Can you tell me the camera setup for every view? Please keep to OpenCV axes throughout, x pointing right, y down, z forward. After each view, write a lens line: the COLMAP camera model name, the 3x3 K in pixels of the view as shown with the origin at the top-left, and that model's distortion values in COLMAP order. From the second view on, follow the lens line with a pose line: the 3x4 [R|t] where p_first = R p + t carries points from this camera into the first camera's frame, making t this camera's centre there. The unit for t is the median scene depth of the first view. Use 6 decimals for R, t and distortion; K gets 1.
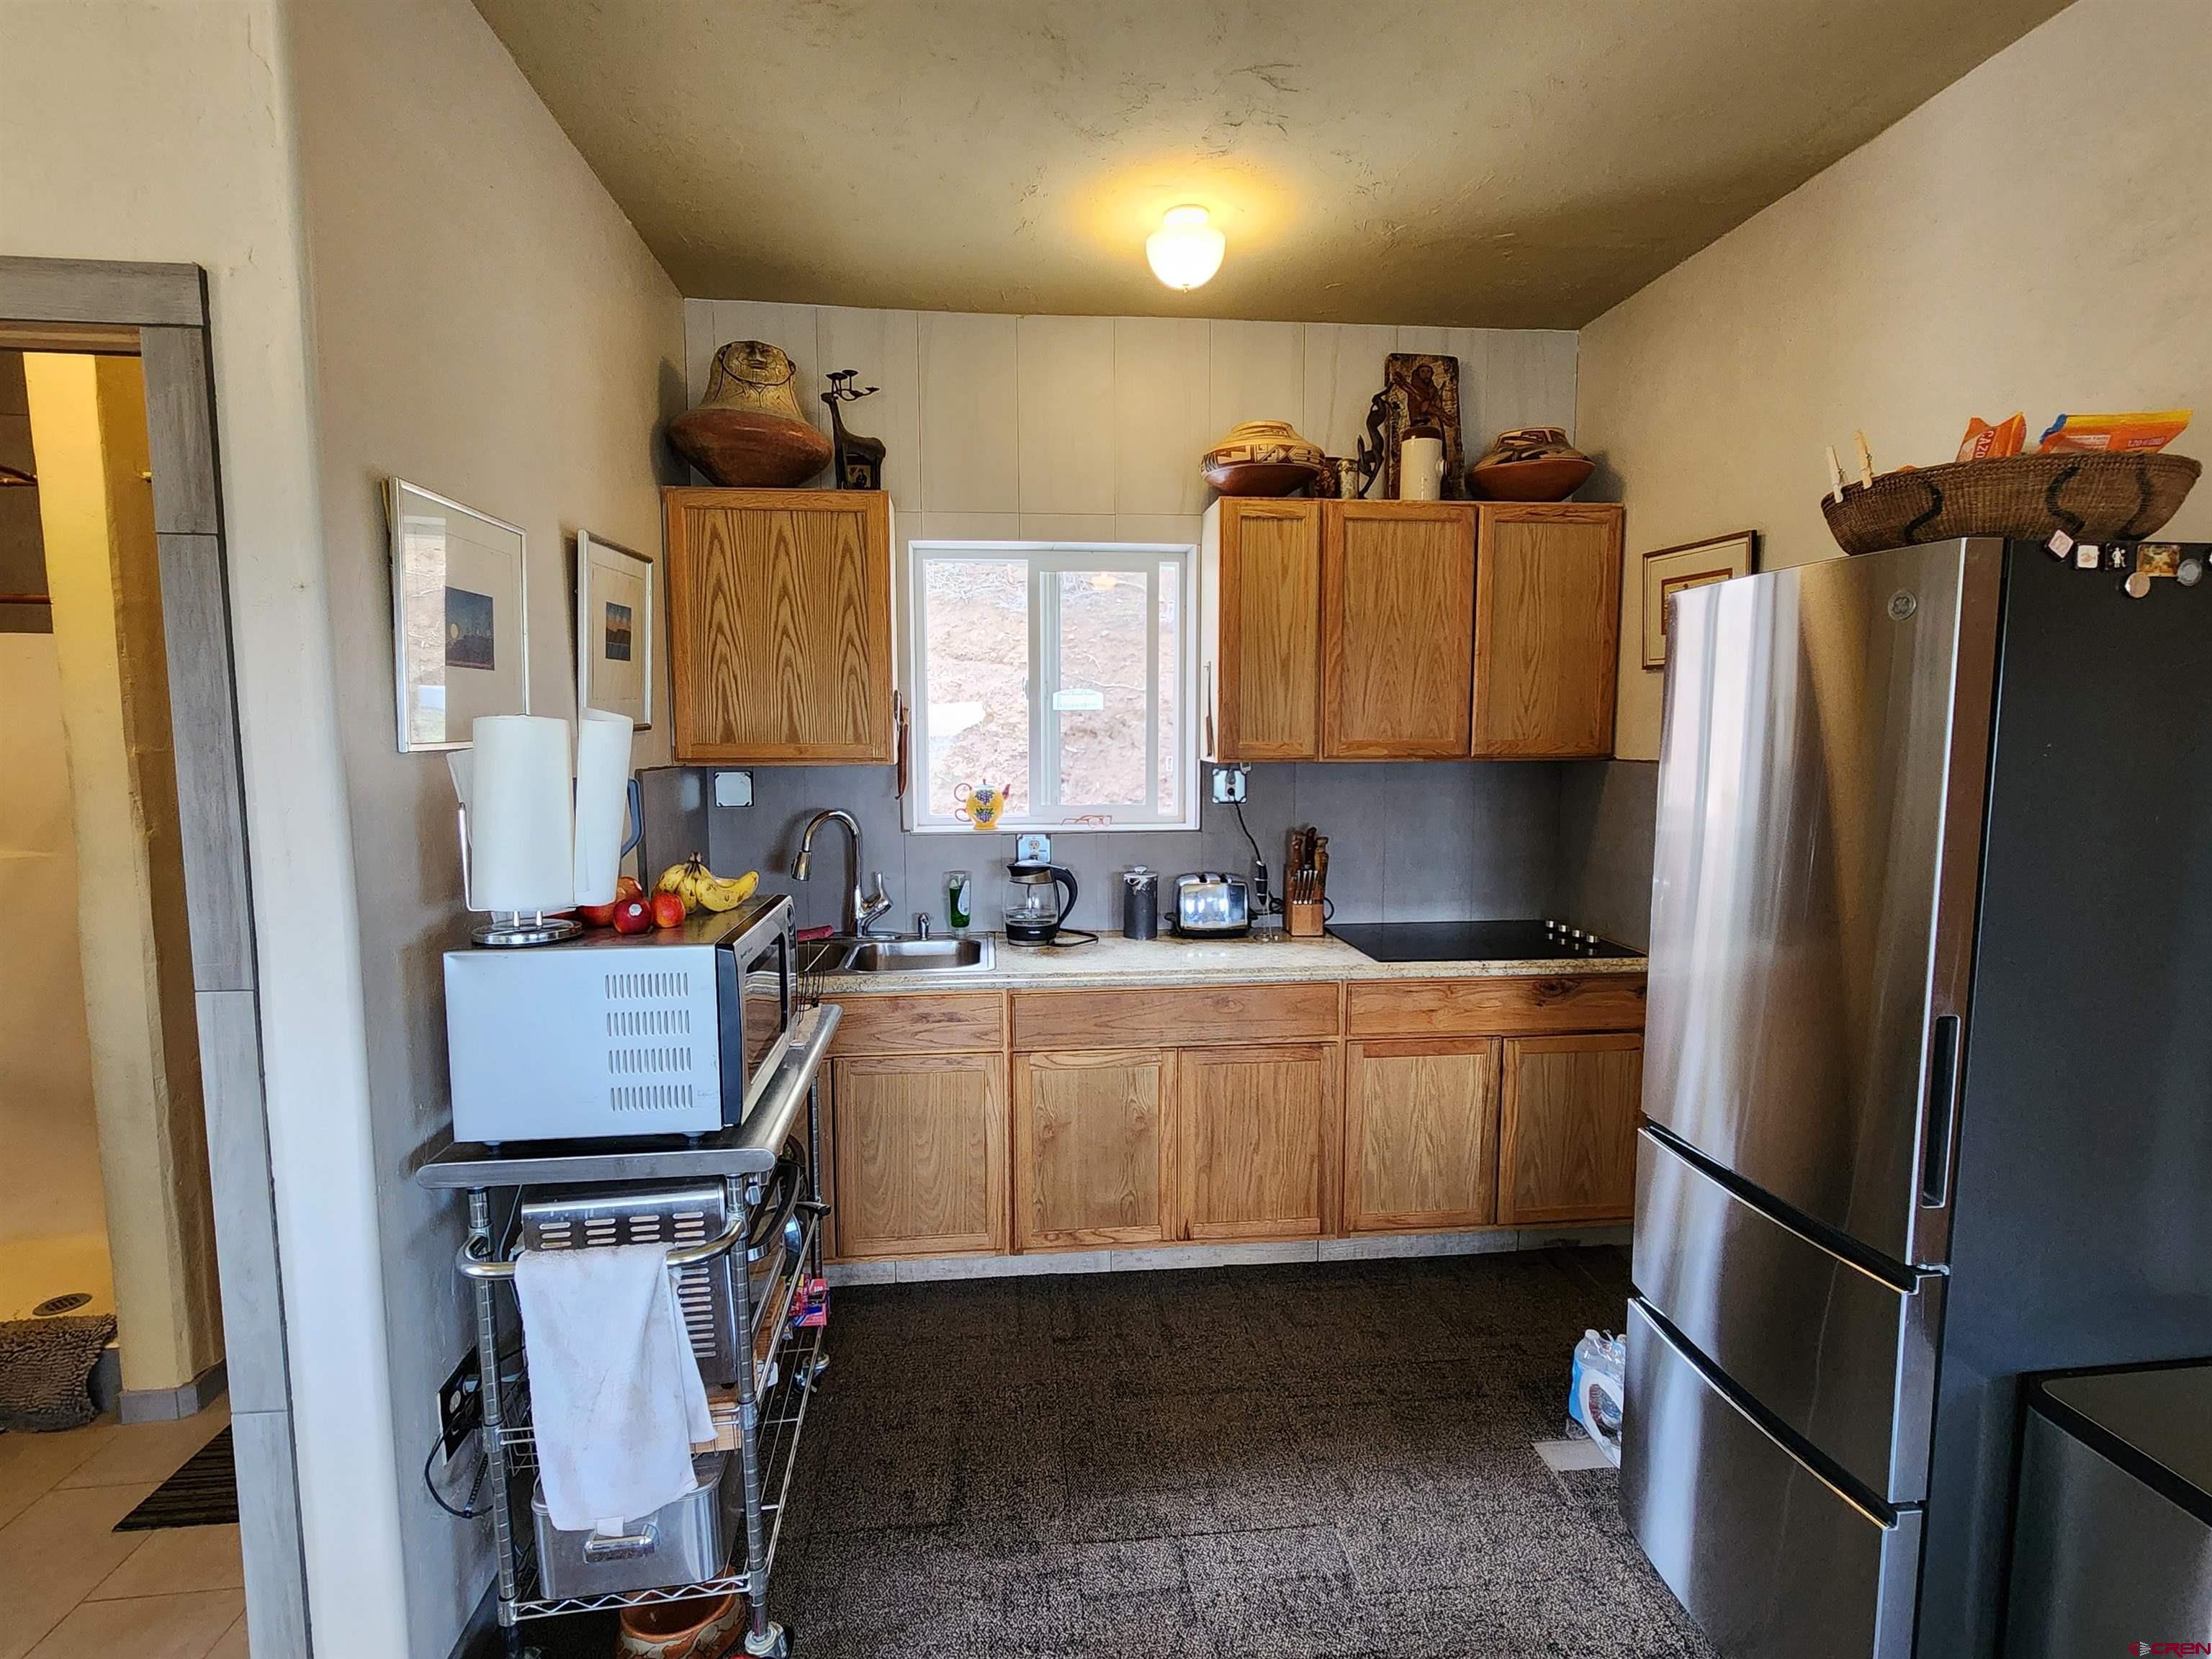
lens RADIAL K [[1123.5, 0, 1099.6], [0, 1123.5, 841.7], [0, 0, 1]] dist [0.000684, 0.000713]
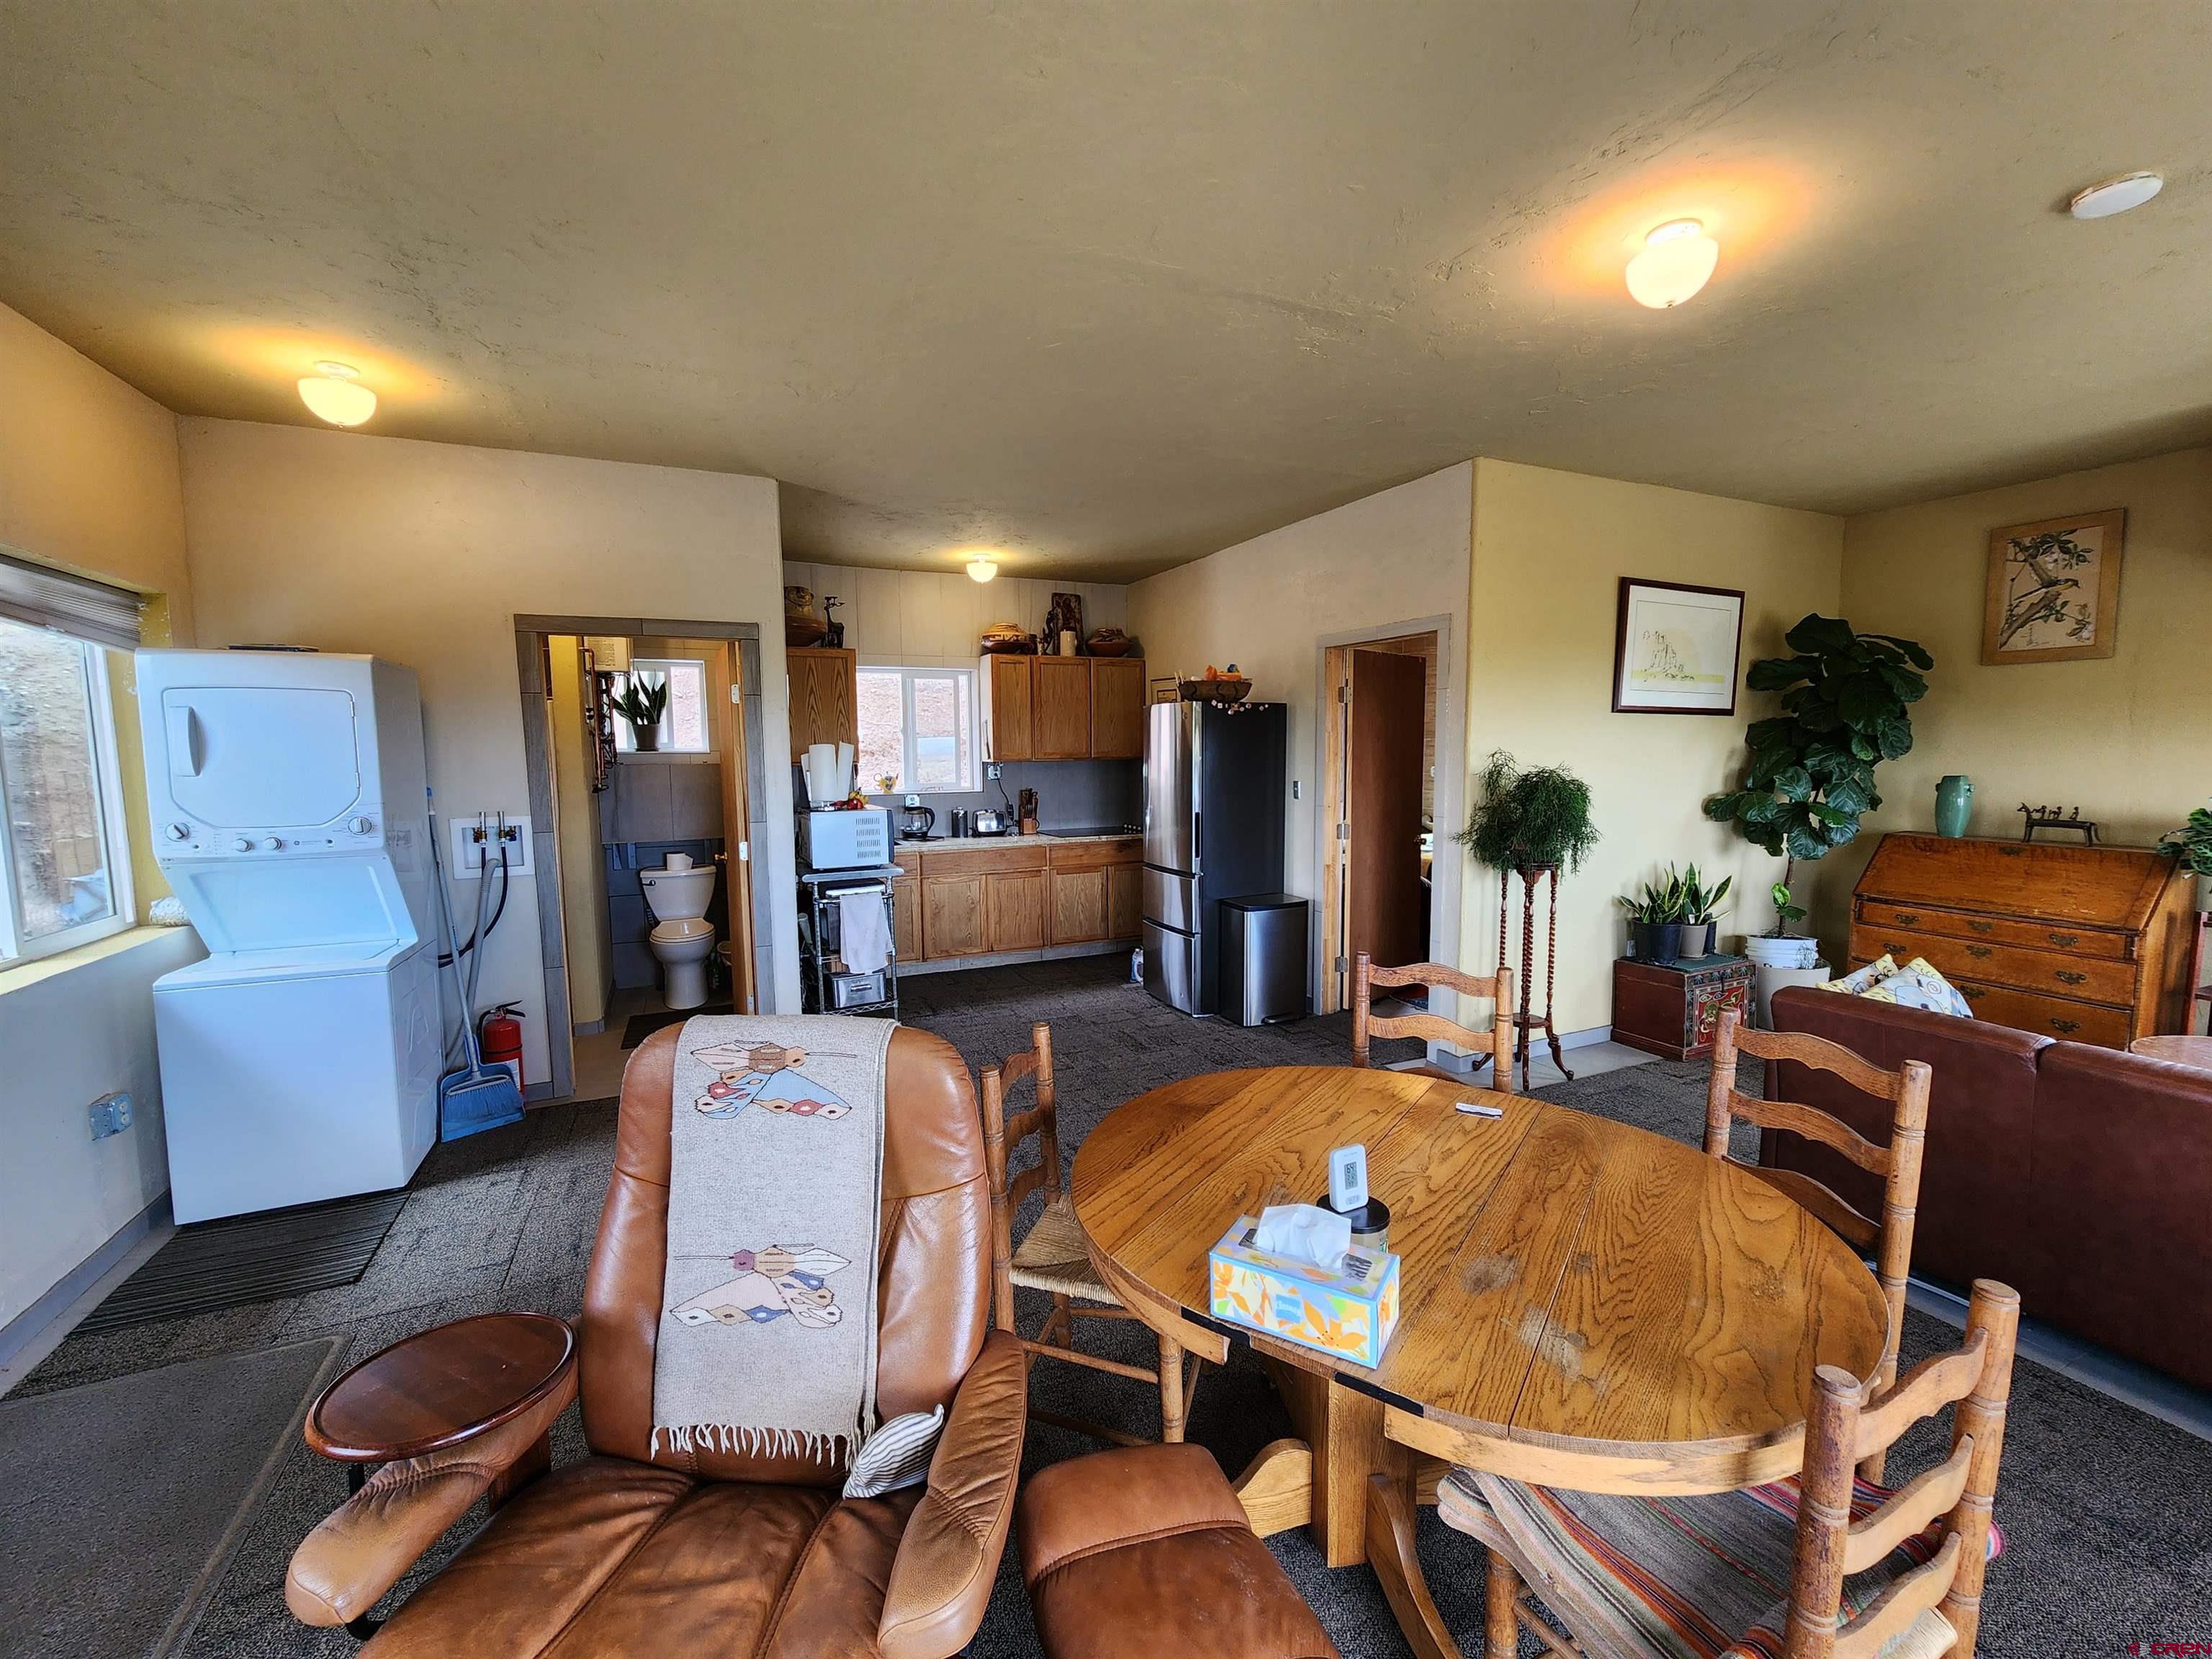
lens RADIAL K [[905.5, 0, 1099.2], [0, 905.5, 835.2], [0, 0, 1]] dist [-0.002745, 0.000079]
pose [[0.948166, -0.037340, 0.315574, -0.302116], [0.040018, 0.999197, -0.002007, 0.101994], [-0.315245, 0.014532, 0.948899, -0.932044]]
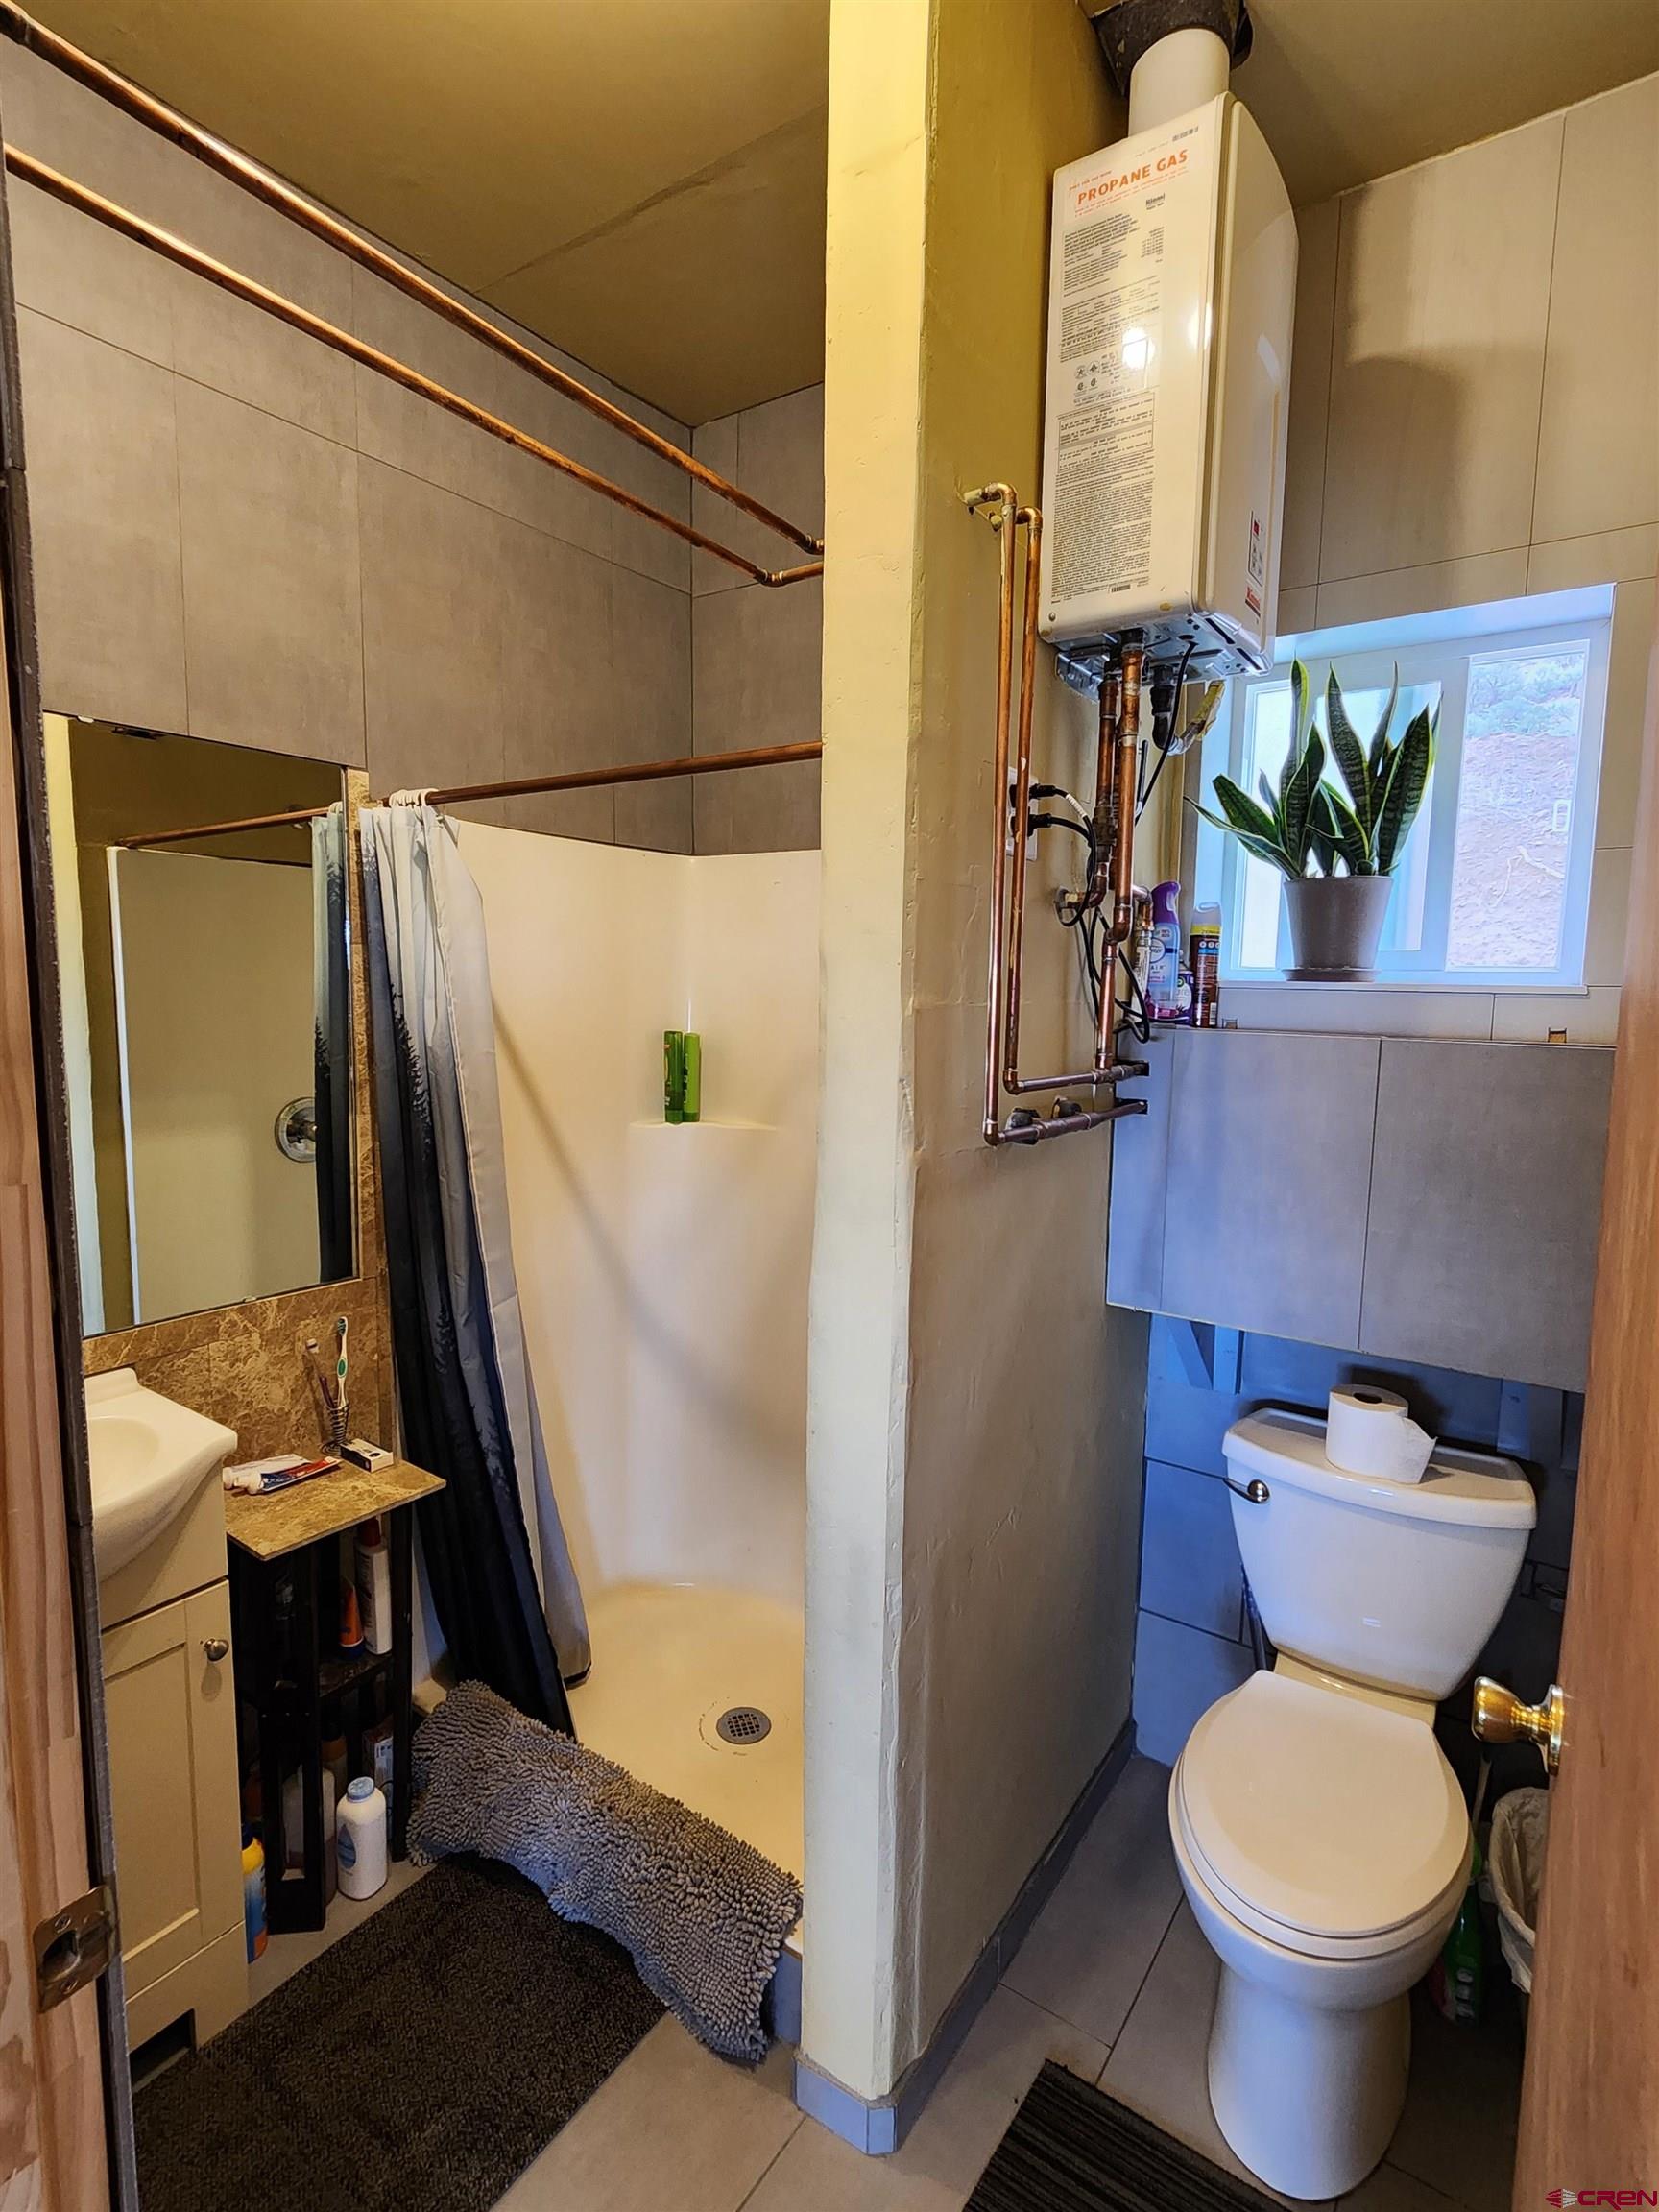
lens RADIAL K [[1077.1, 0, 829.2], [0, 1077.1, 1098.4], [0, 0, 1]] dist [-0.001633, -0.000200]
pose [[0.749069, 0.084148, -0.657126, -0.394920], [-0.083802, 0.995968, 0.032011, -0.035008], [0.657170, 0.031090, 0.753101, 0.424111]]
